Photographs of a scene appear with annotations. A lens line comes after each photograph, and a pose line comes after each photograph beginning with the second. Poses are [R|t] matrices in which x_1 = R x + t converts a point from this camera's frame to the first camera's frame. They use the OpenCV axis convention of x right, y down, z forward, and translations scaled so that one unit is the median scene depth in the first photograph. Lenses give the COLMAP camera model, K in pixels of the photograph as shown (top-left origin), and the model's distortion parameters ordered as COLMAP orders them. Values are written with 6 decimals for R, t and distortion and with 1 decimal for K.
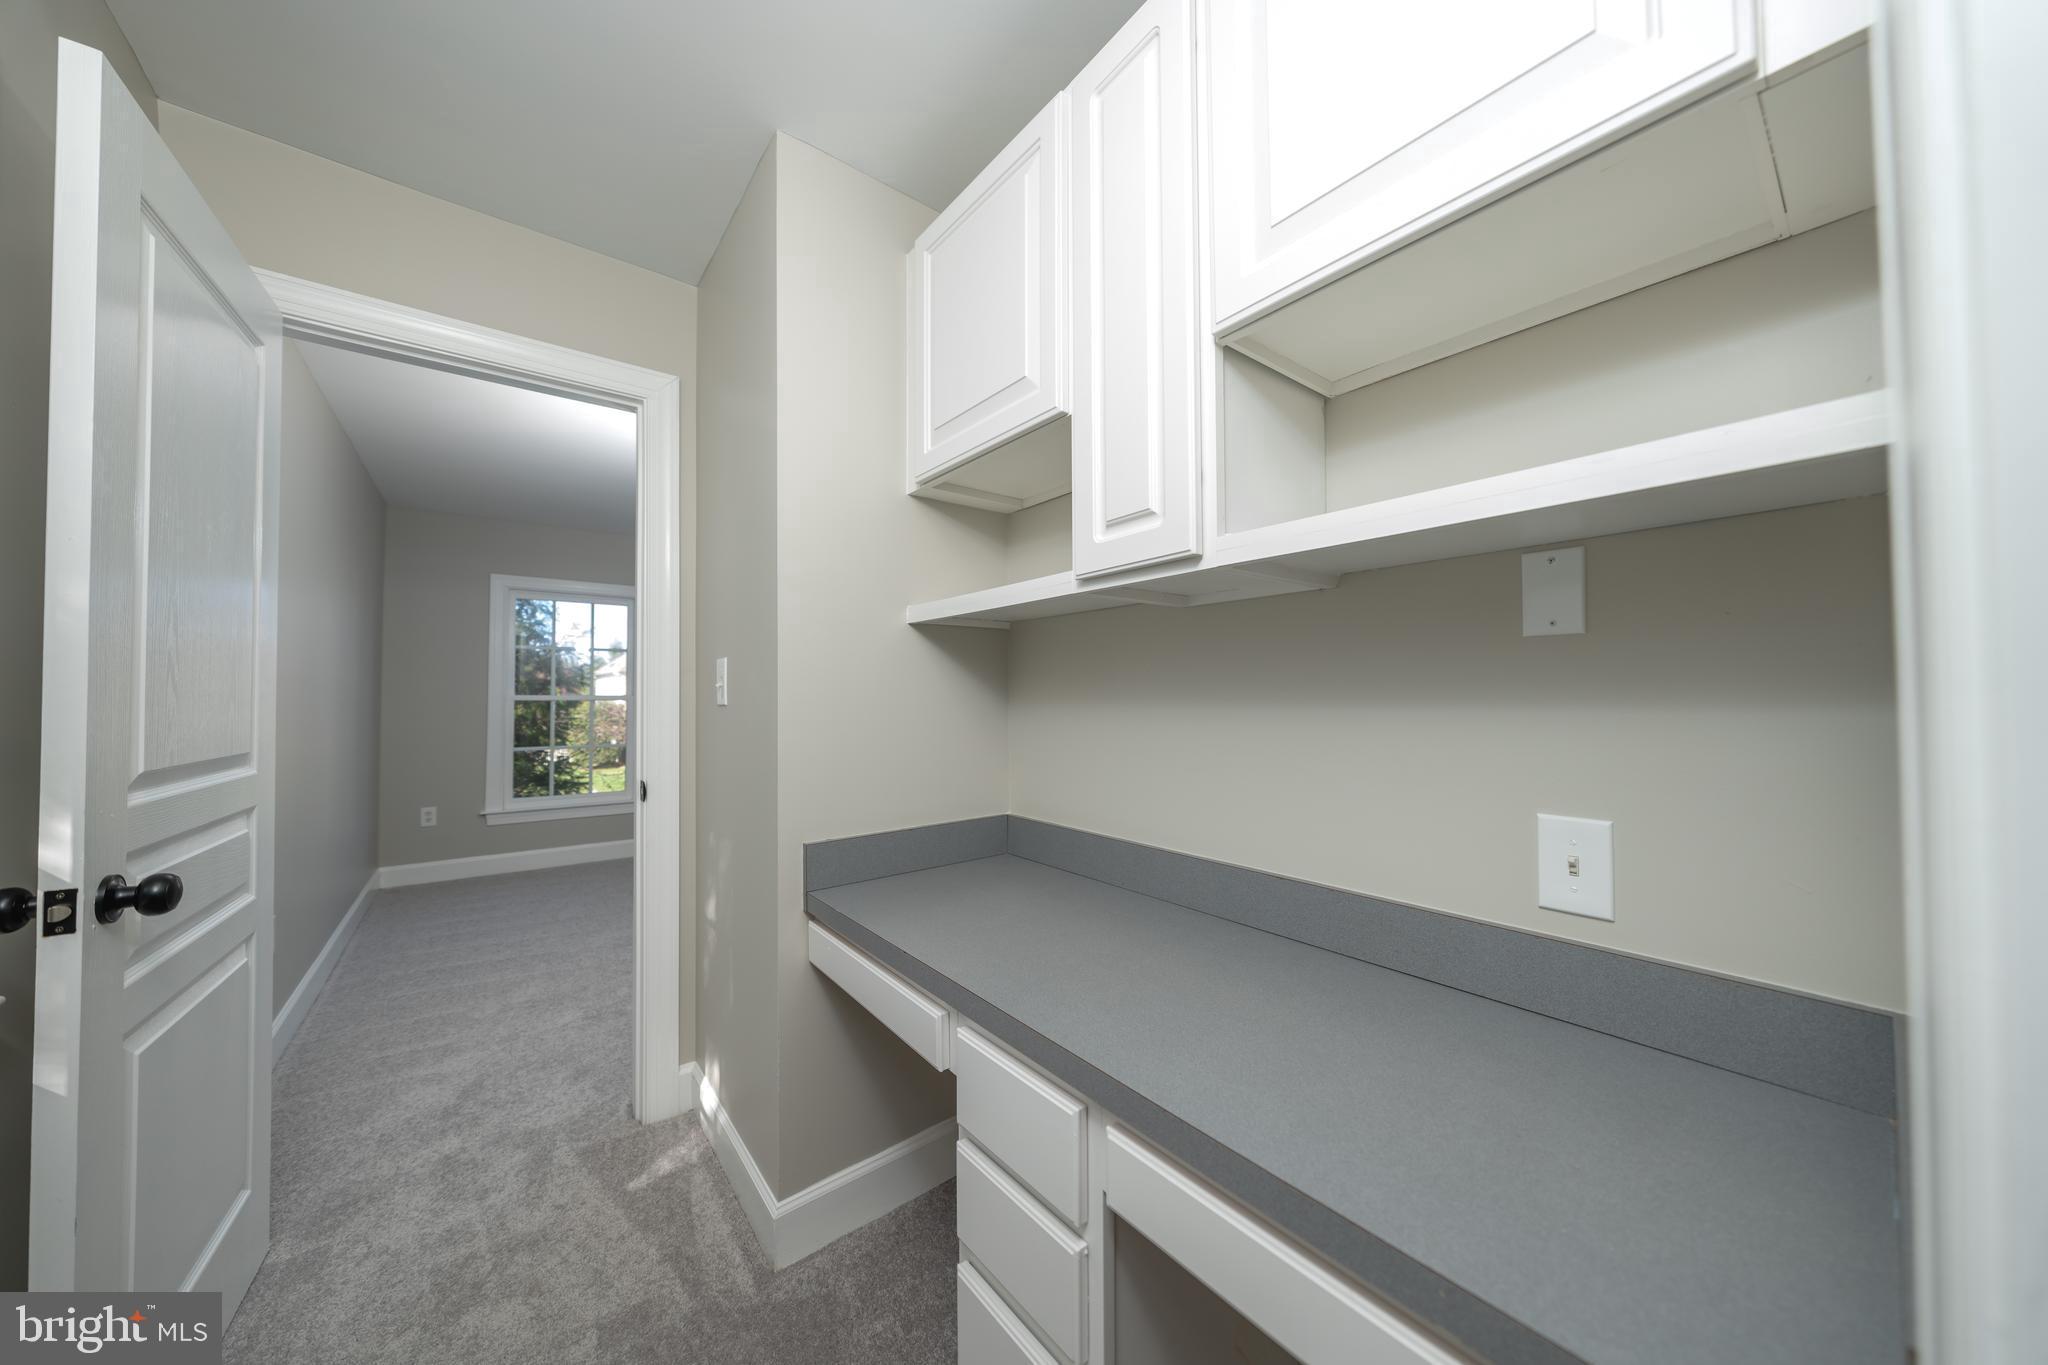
lens RADIAL K [[694.9, 0, 1034.3], [0, 694.9, 686.5], [0, 0, 1]] dist [-0.000828, -0.000207]
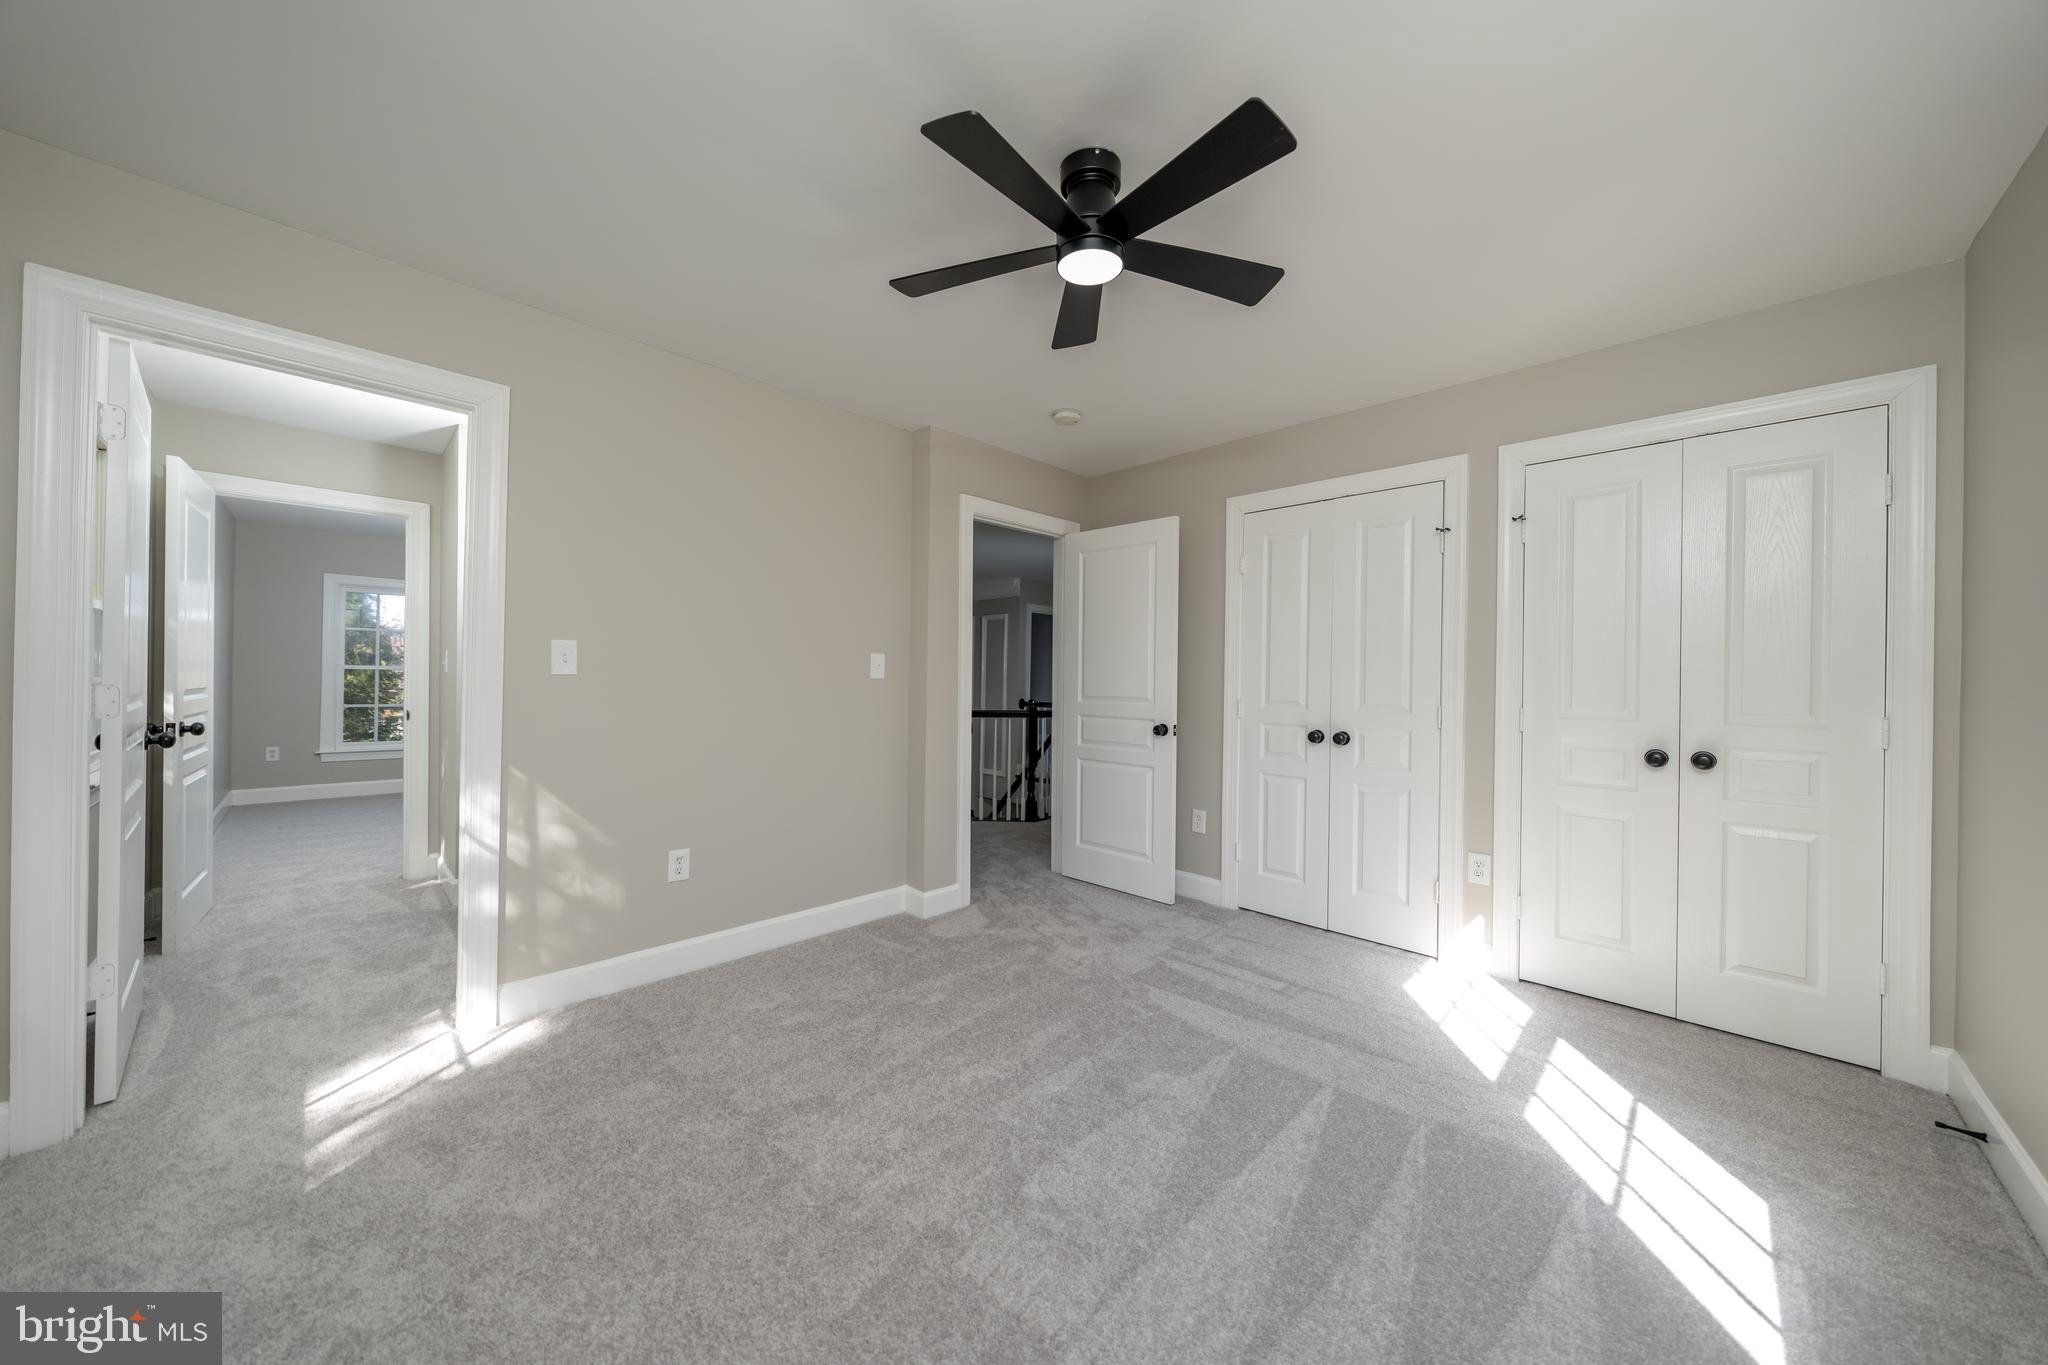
lens RADIAL K [[694.9, 0, 1035.1], [0, 694.9, 687.0], [0, 0, 1]] dist [-0.000828, -0.000207]
pose [[0.991372, 0.017319, 0.129928, 0.406751], [-0.020905, 0.999436, 0.026283, -0.008976], [-0.129400, -0.028772, 0.991175, -0.508862]]
